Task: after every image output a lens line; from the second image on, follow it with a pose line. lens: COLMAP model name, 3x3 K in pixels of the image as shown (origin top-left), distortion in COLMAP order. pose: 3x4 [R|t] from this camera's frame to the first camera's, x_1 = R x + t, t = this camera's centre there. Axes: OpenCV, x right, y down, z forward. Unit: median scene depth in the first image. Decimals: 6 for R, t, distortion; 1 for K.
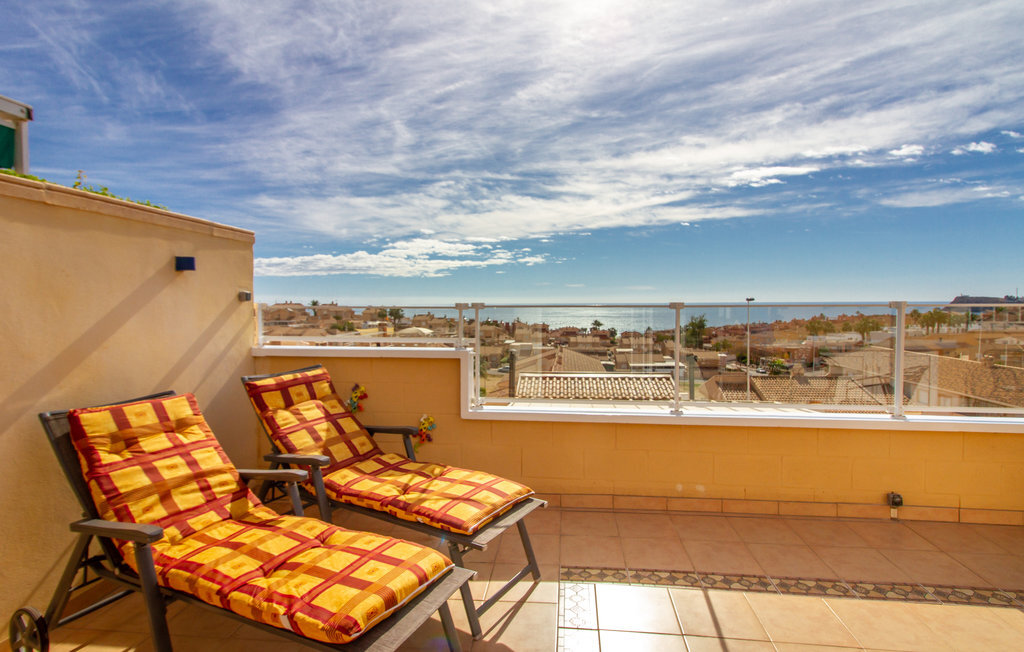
lens RADIAL K [[493.4, 0, 512.0], [0, 493.4, 326.0], [0, 0, 1]] dist [-0.000487, -0.000268]
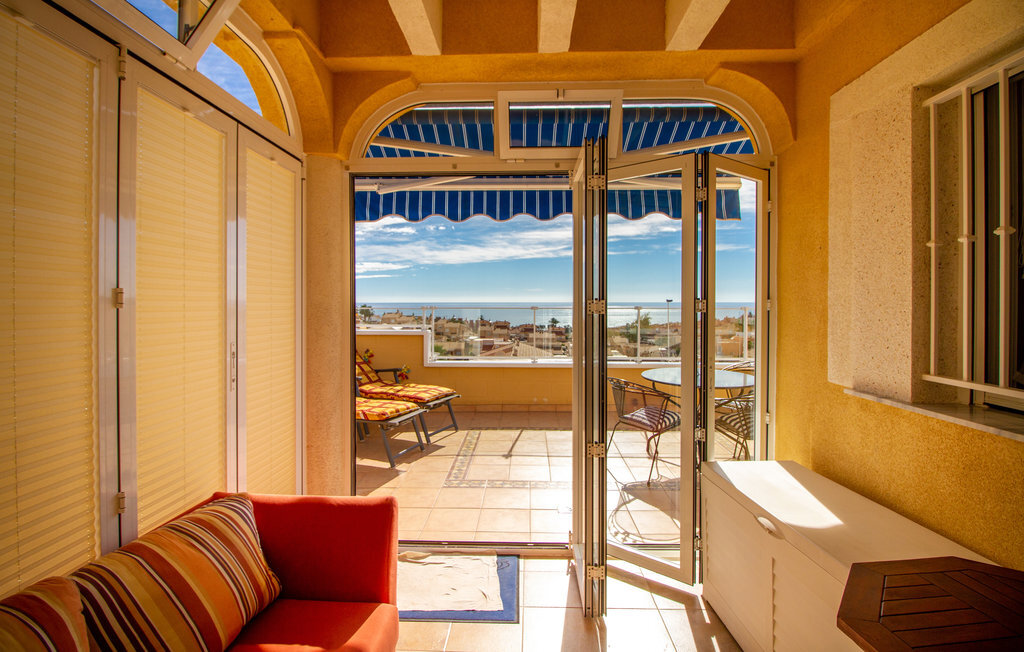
lens RADIAL K [[493.4, 0, 512.0], [0, 493.4, 326.0], [0, 0, 1]] dist [-0.000487, -0.000268]
pose [[0.997964, 0.001023, 0.063764, 0.014894], [-0.001244, 0.999993, 0.003433, 0.003301], [-0.063760, -0.003505, 0.997959, -0.118832]]
